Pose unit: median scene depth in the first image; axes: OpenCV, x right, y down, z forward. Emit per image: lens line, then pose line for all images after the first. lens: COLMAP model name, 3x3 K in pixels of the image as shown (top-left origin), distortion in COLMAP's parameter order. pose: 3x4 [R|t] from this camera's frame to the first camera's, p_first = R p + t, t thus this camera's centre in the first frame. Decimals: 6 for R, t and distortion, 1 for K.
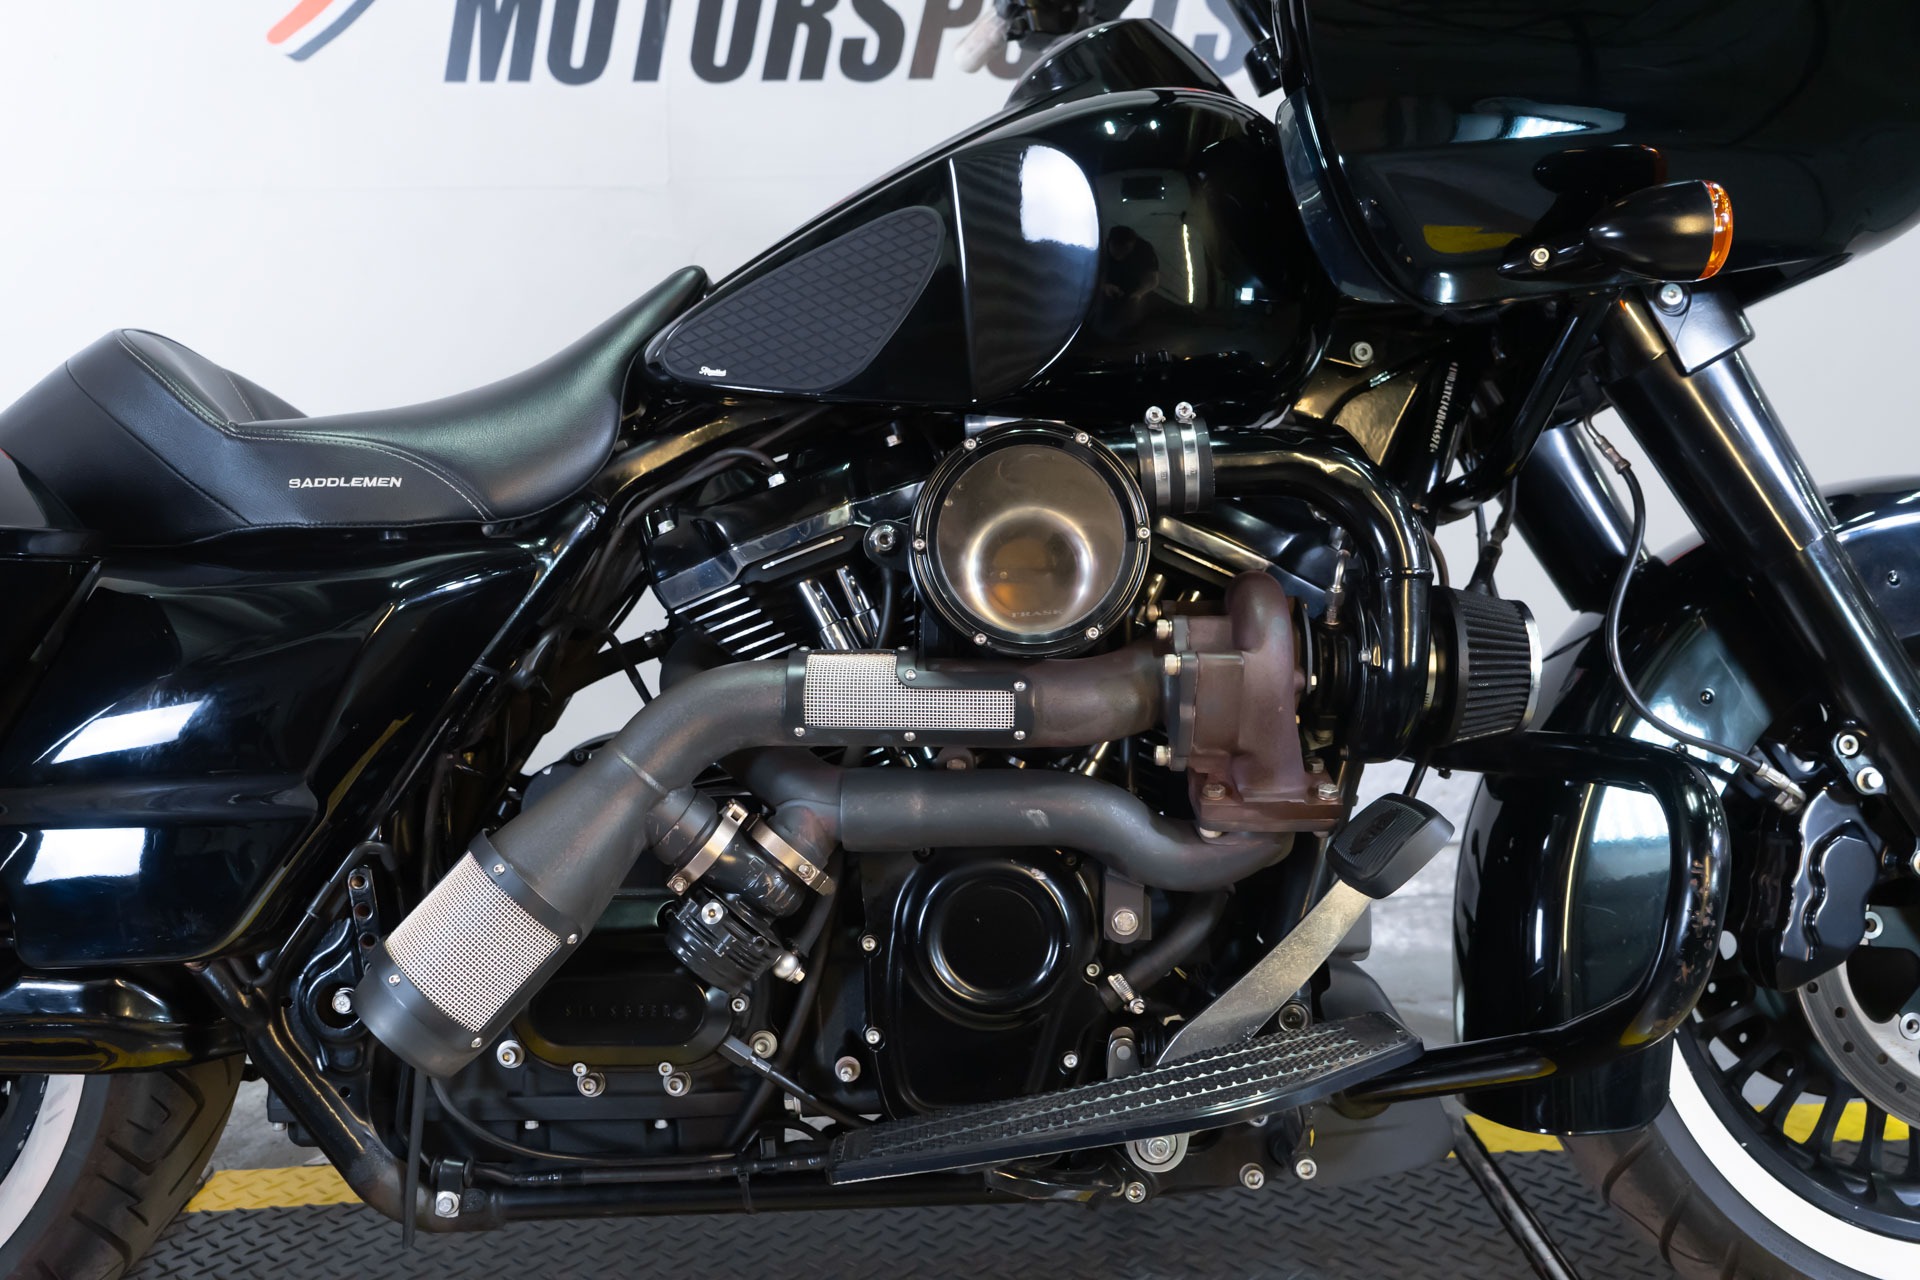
lens RADIAL K [[1640.2, 0, 961.4], [0, 1640.2, 640.7], [0, 0, 1]] dist [0.006709, -0.013448]
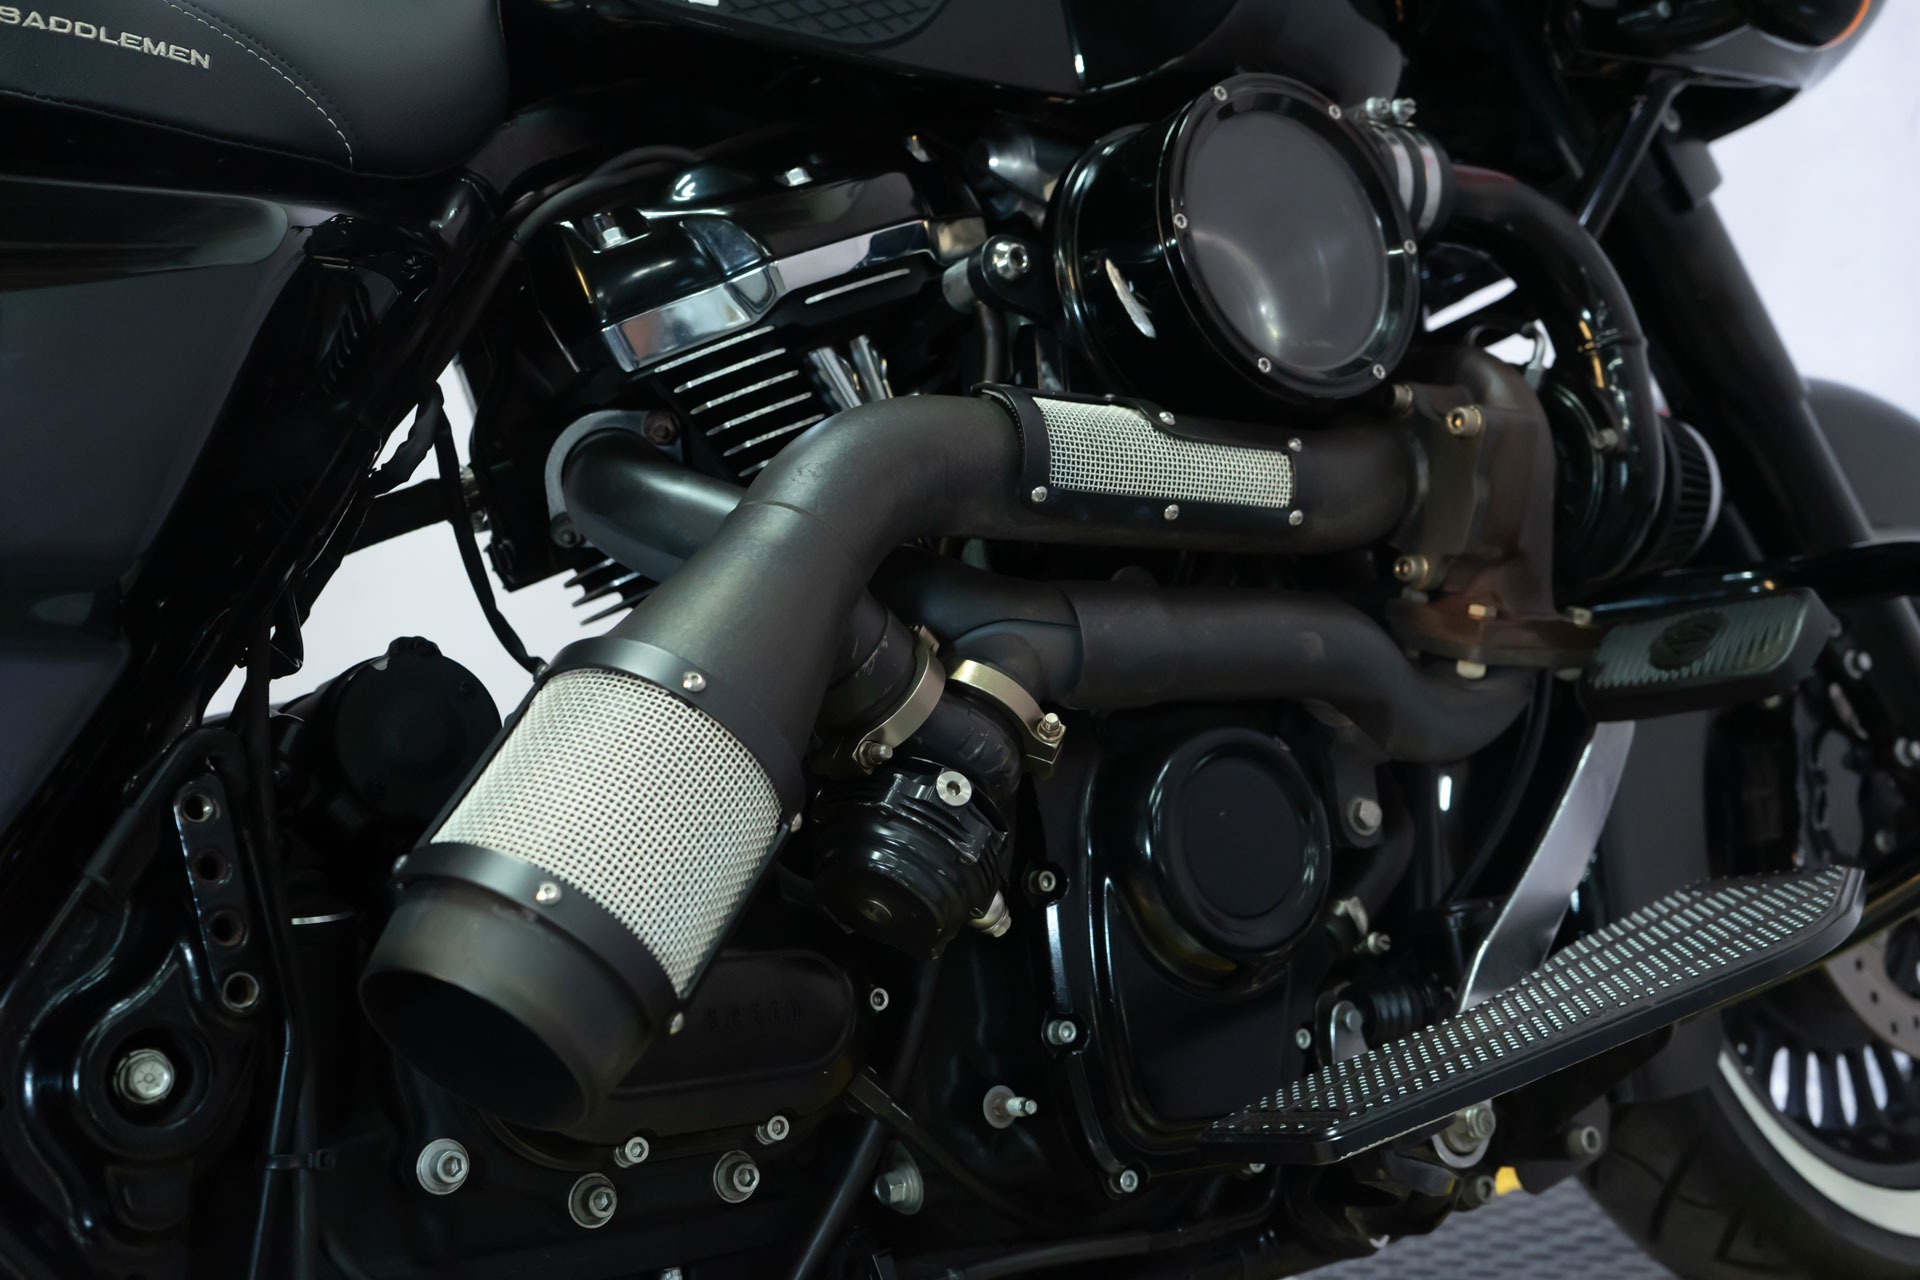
lens RADIAL K [[2064.2, 0, 960.9], [0, 2064.2, 632.1], [0, 0, 1]] dist [0.004388, 0.000000]
pose [[0.800852, 0.022767, 0.598429, -0.588399], [0.096823, 0.981208, -0.166903, 0.233886], [-0.590983, 0.191606, 0.783598, 0.413635]]
